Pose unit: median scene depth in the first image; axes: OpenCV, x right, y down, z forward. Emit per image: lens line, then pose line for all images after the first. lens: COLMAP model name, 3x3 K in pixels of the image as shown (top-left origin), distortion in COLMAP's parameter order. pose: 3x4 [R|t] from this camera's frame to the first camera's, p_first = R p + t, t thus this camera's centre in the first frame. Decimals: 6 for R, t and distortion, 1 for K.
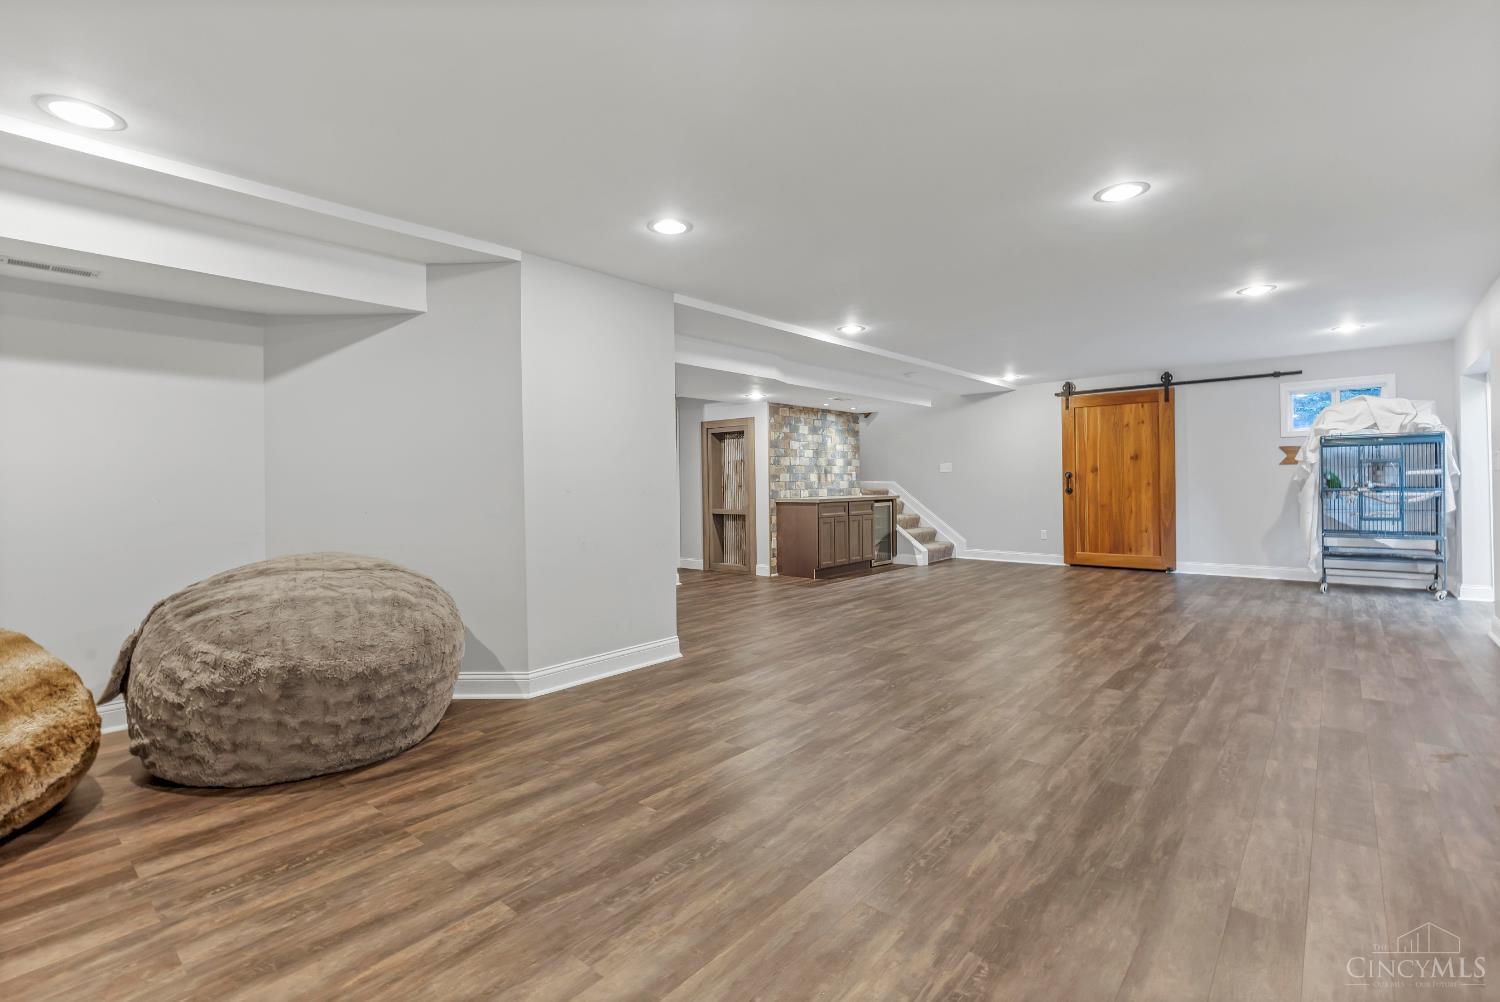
lens RADIAL K [[684.6, 0, 739.9], [0, 684.6, 491.4], [0, 0, 1]] dist [0.000954, 0.000161]
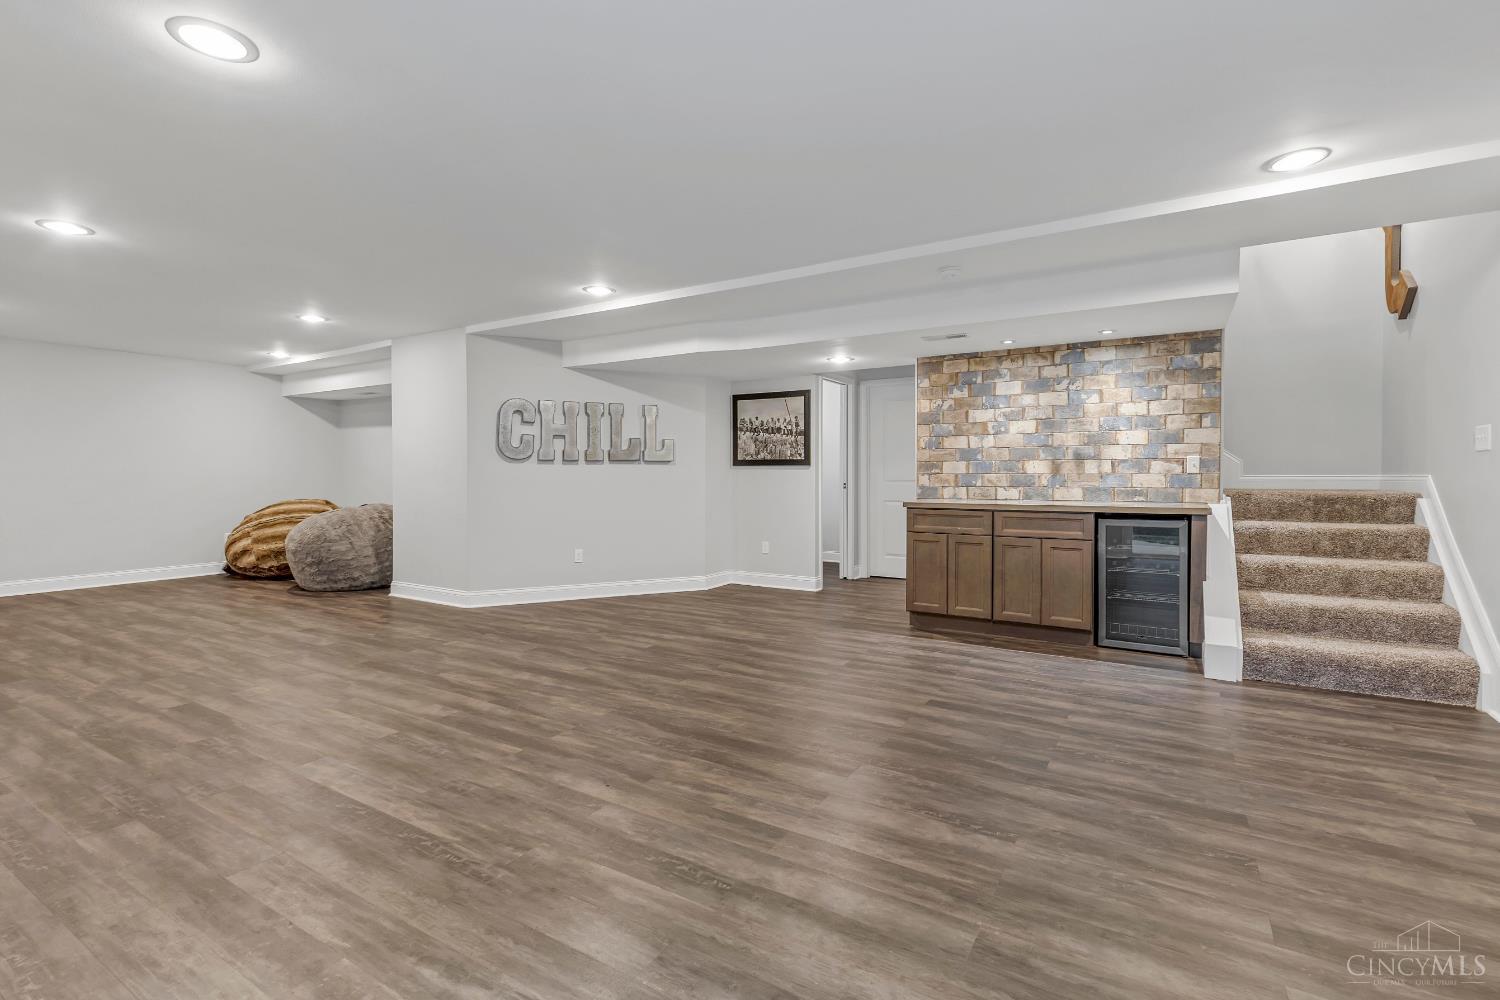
lens RADIAL K [[684.6, 0, 742.3], [0, 684.6, 496.3], [0, 0, 1]] dist [0.000954, 0.000161]
pose [[0.157028, 0.038601, -0.986840, 0.634167], [-0.017395, 0.999189, 0.036316, -0.012429], [0.987441, 0.011464, 0.157572, 0.654804]]
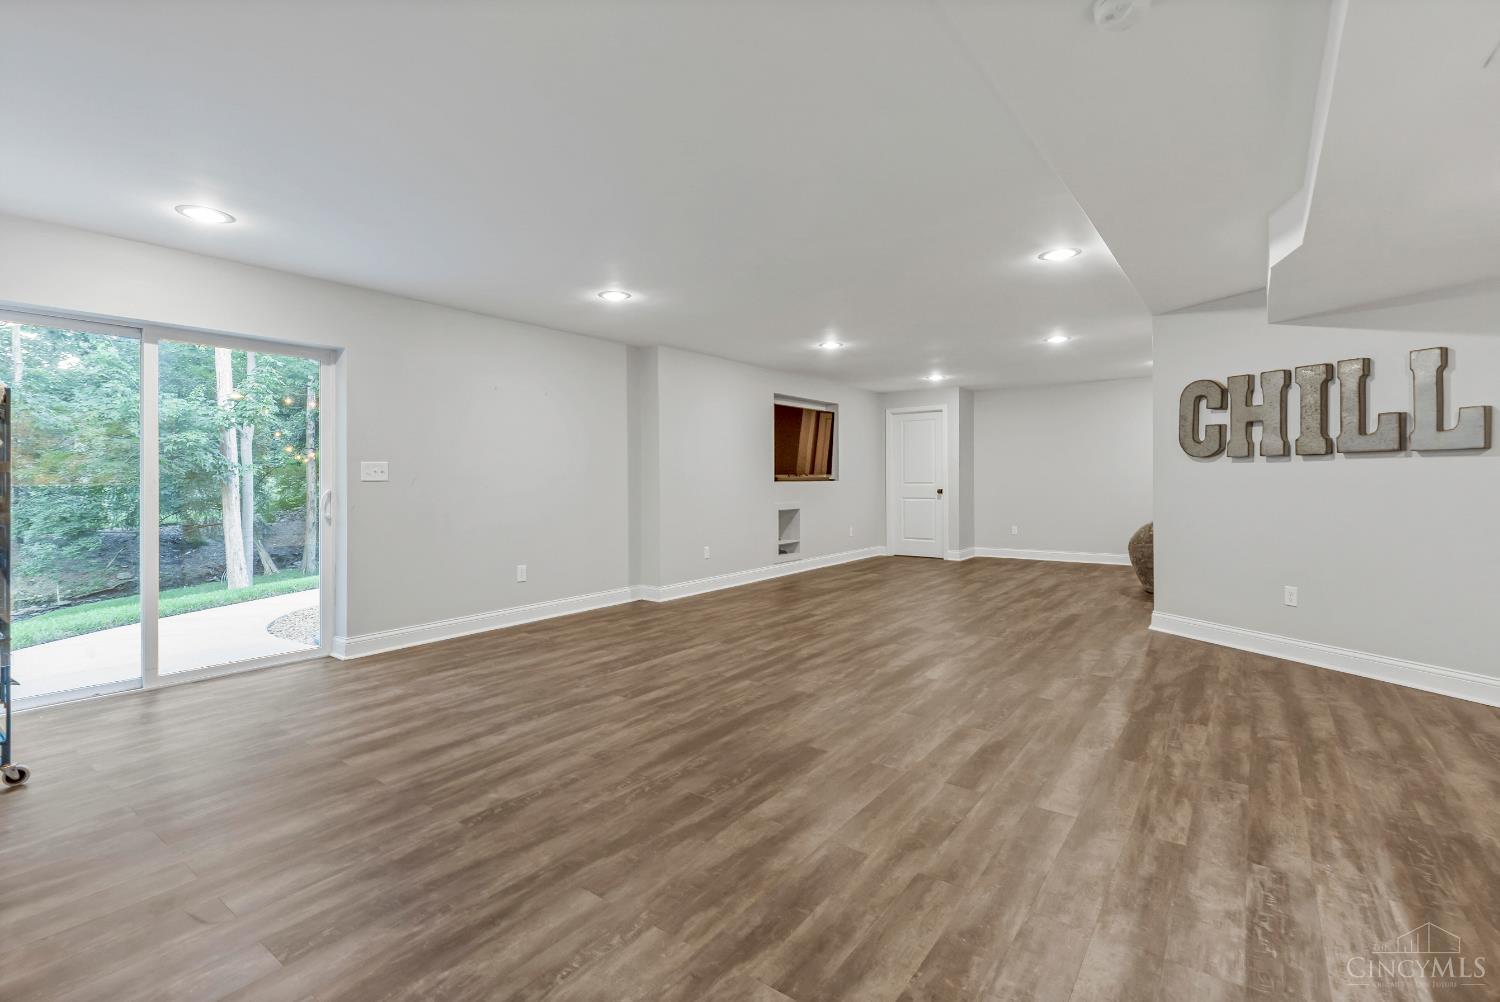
lens RADIAL K [[684.6, 0, 742.7], [0, 684.6, 491.1], [0, 0, 1]] dist [0.000954, 0.000161]
pose [[-0.996514, 0.014843, -0.082092, 0.343104], [0.011463, 0.999073, 0.041490, -0.020009], [0.082631, 0.040404, -0.995761, 1.033975]]
